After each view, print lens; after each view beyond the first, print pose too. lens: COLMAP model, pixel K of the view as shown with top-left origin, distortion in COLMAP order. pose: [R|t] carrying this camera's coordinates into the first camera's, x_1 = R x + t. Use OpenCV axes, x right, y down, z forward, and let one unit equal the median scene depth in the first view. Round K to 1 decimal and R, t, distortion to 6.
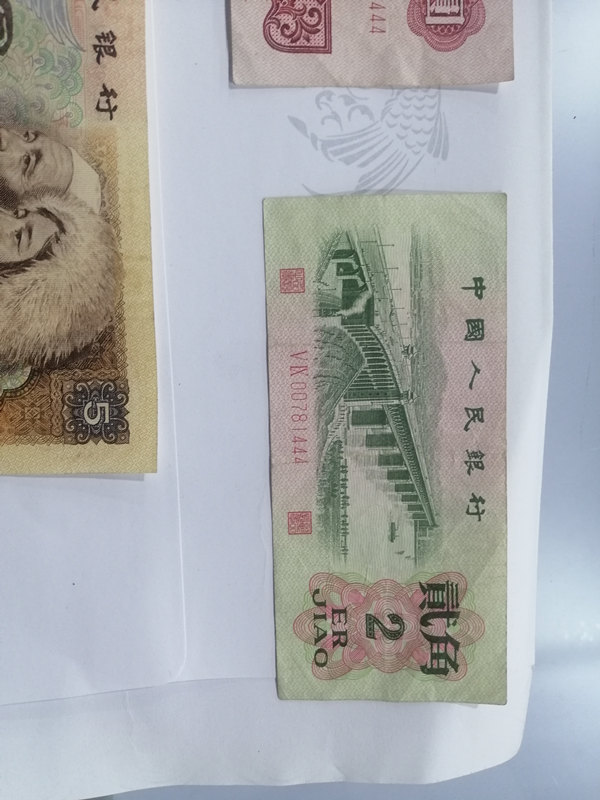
lens RADIAL K [[605.9, 0, 298.3], [0, 605.9, 402.7], [0, 0, 1]] dist [-0.001422, -0.027430]
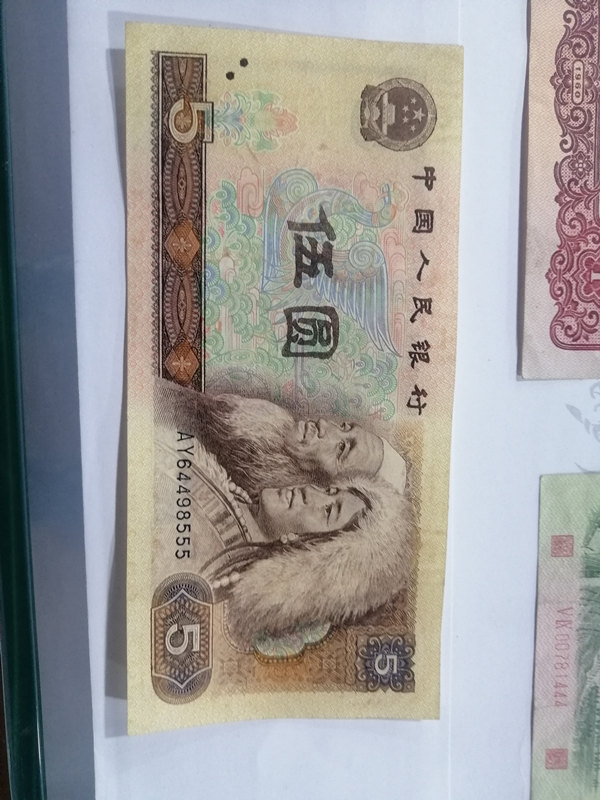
lens RADIAL K [[605.9, 0, 300.6], [0, 605.9, 400.3], [0, 0, 1]] dist [-0.001422, -0.027430]
pose [[0.999622, 0.022221, -0.016188, -0.491754], [-0.022825, 0.999012, -0.038136, -0.427628], [0.015325, 0.038492, 0.999141, -0.127903]]
